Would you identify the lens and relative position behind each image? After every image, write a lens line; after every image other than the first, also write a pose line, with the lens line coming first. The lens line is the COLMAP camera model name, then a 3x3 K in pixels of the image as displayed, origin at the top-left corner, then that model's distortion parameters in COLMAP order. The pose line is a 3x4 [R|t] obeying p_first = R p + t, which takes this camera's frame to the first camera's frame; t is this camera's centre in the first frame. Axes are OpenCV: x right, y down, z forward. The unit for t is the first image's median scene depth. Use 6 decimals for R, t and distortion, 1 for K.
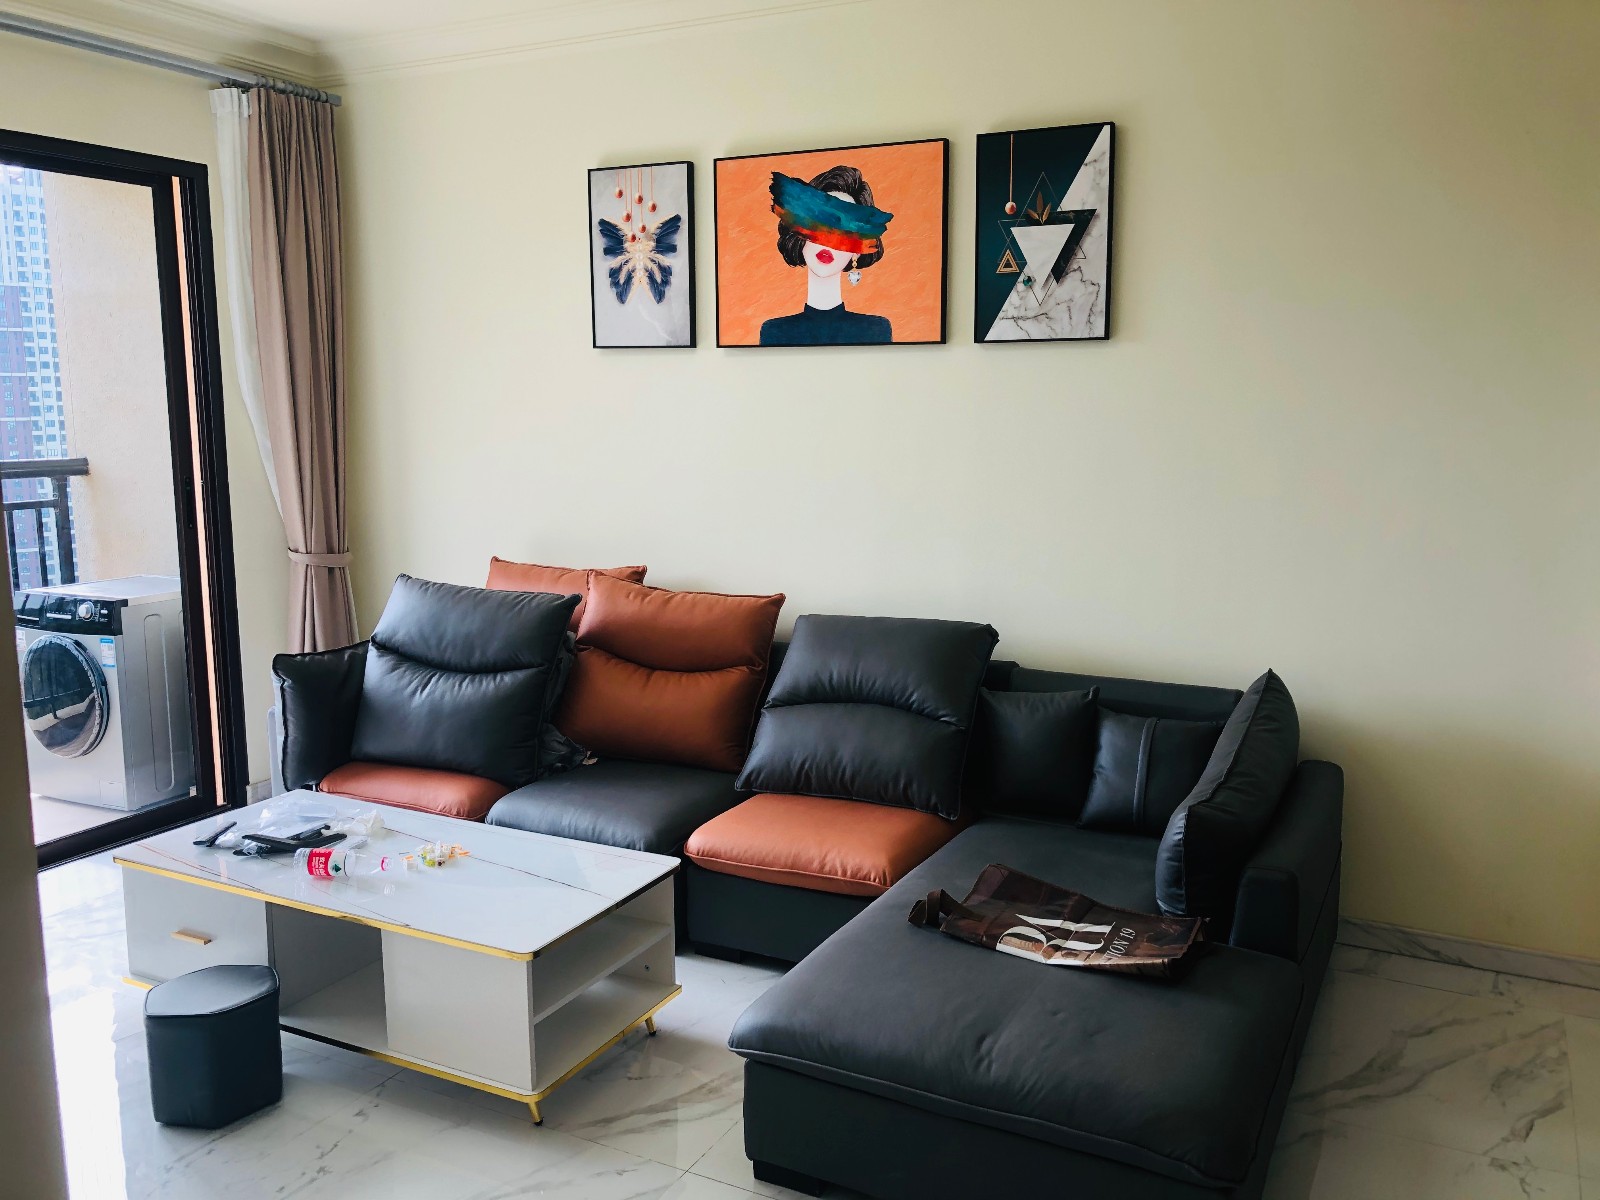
lens RADIAL K [[1328.8, 0, 807.0], [0, 1328.8, 587.7], [0, 0, 1]] dist [0.059477, -0.059544]
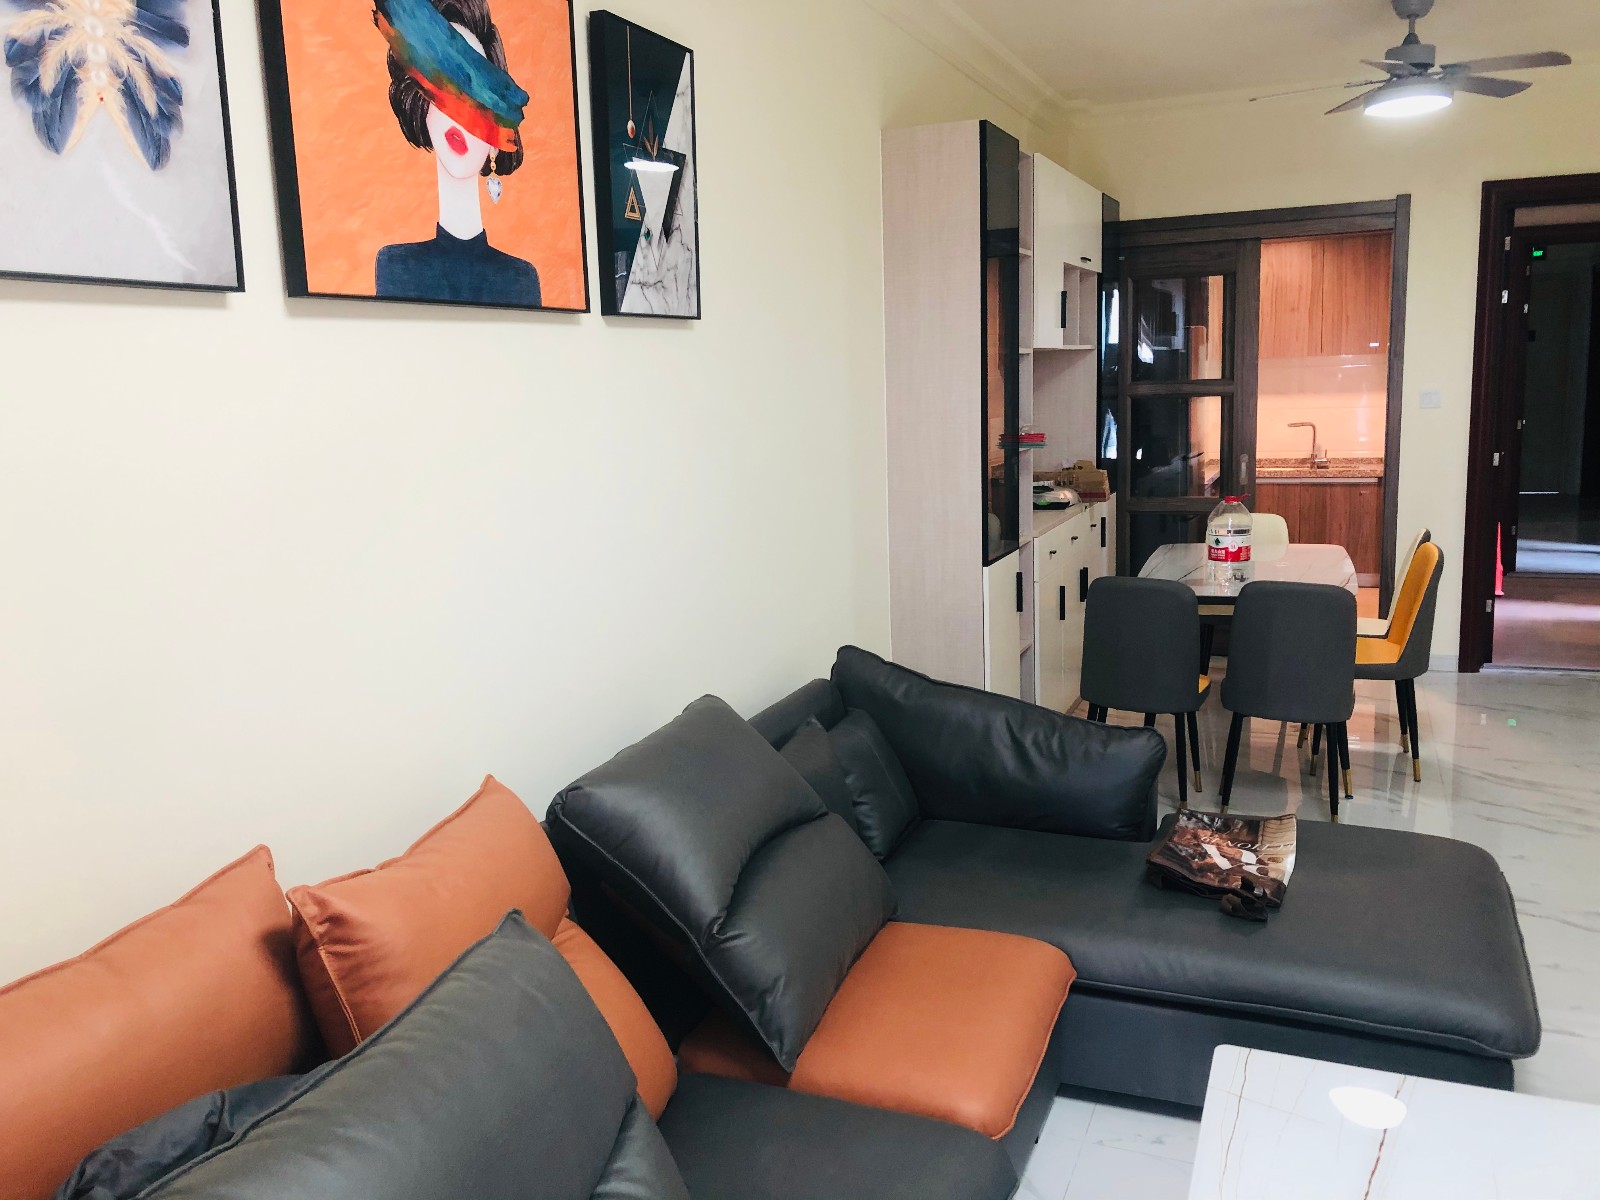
lens RADIAL K [[1328.8, 0, 807.0], [0, 1328.8, 587.7], [0, 0, 1]] dist [0.059477, -0.059544]
pose [[-0.077178, -0.151403, 0.985454, -0.570001], [0.183077, 0.969444, 0.163282, -0.136670], [-0.980065, 0.193015, -0.047102, 0.932492]]
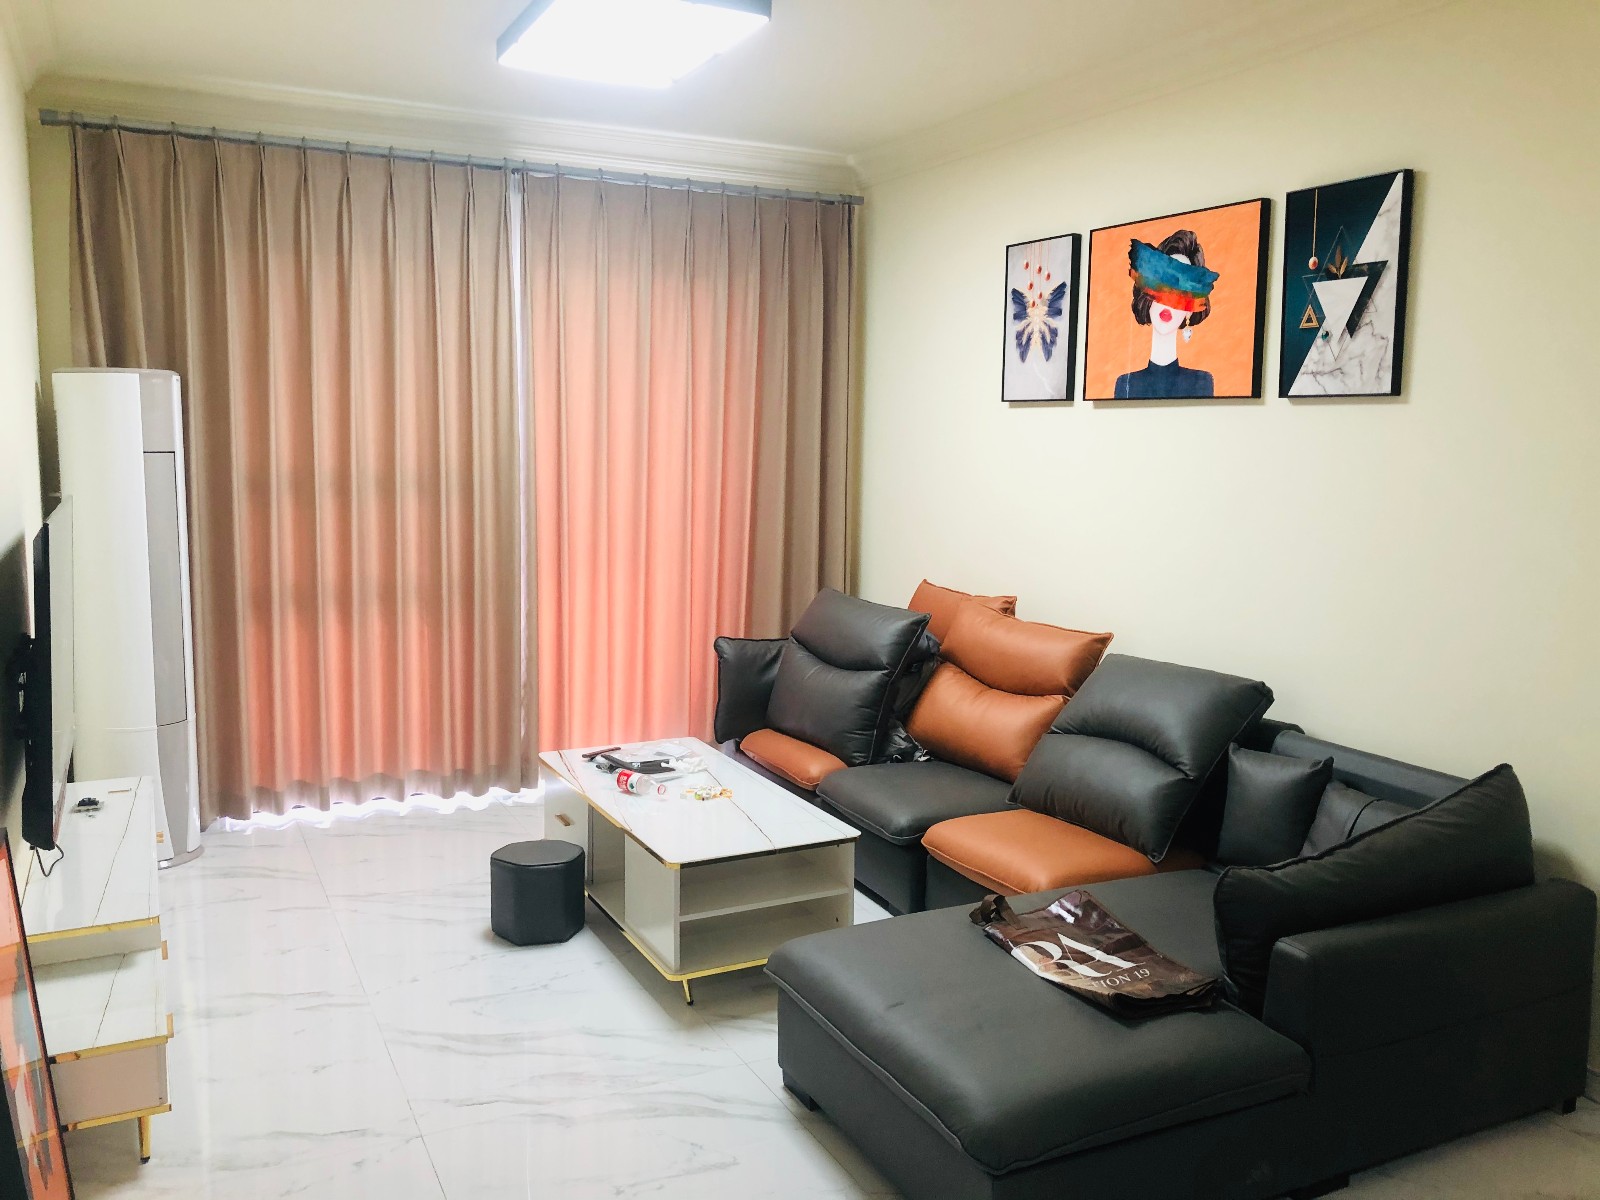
lens RADIAL K [[1306.1, 0, 816.1], [0, 1306.1, 597.6], [0, 0, 1]] dist [-0.002796, -0.011997]
pose [[0.814737, 0.090669, -0.572698, 0.402670], [-0.106092, 0.994335, 0.006493, -0.005517], [0.570042, 0.055468, 0.819741, 0.014199]]
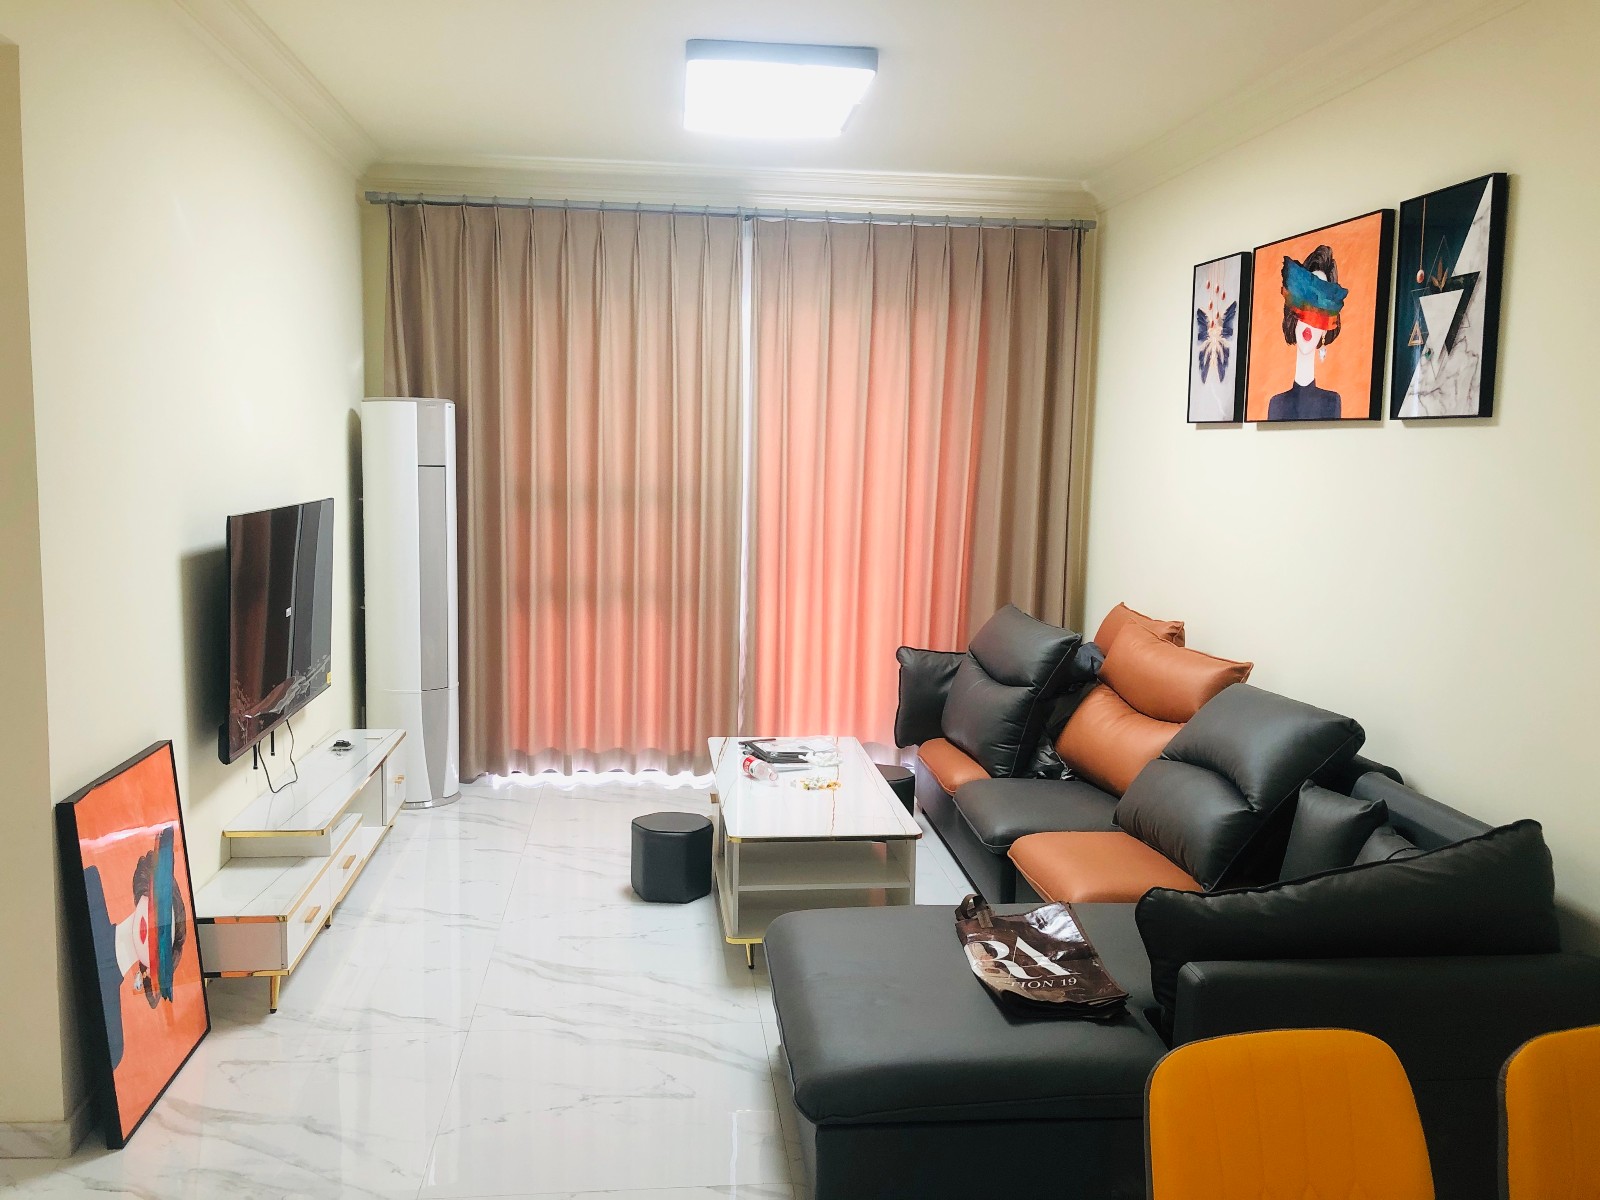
lens RADIAL K [[1329.3, 0, 797.1], [0, 1329.3, 581.0], [0, 0, 1]] dist [0.008296, 0.002906]
pose [[0.553988, 0.102463, -0.826195, 0.657908], [-0.148332, 0.988667, 0.023152, -0.030856], [0.819204, 0.109726, 0.562908, 0.140759]]
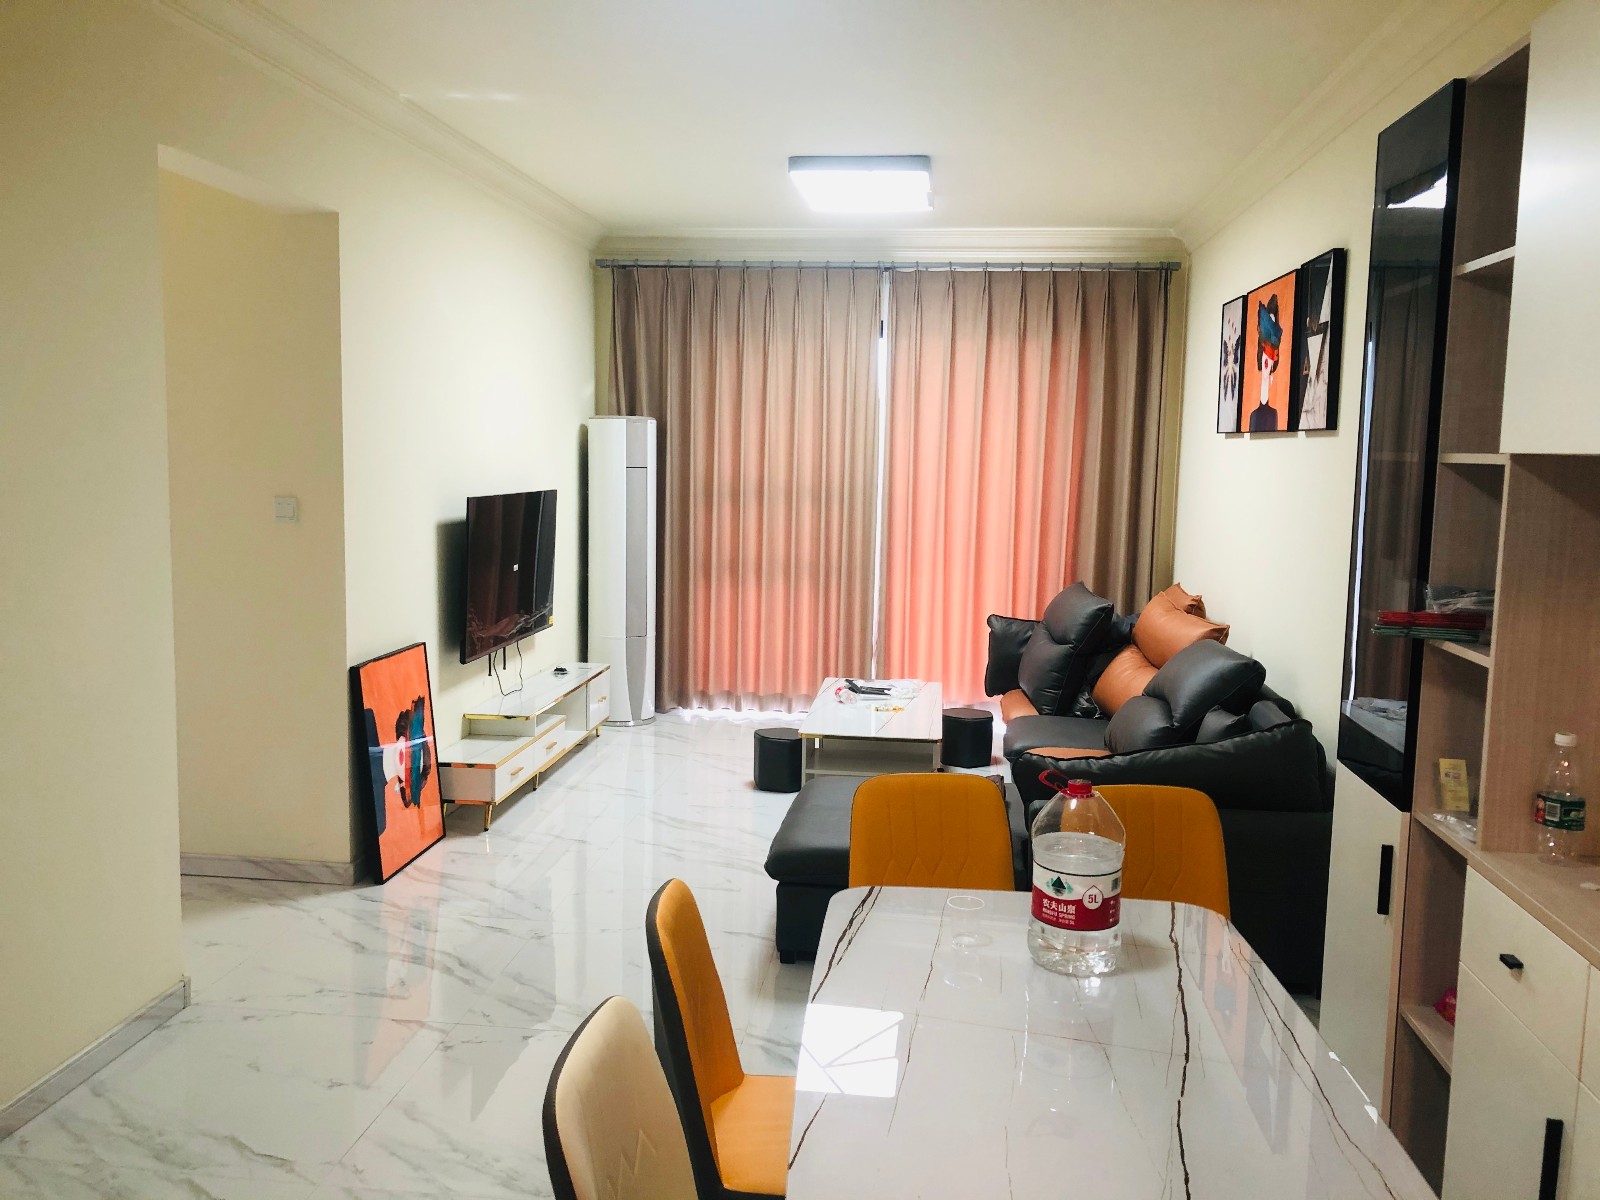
lens RADIAL K [[1328.8, 0, 807.0], [0, 1328.8, 587.7], [0, 0, 1]] dist [0.059477, -0.059544]
pose [[0.356788, 0.112088, -0.927437, 1.077498], [-0.164053, 0.984865, 0.055917, -0.038228], [0.919668, 0.132198, 0.369777, 0.156180]]
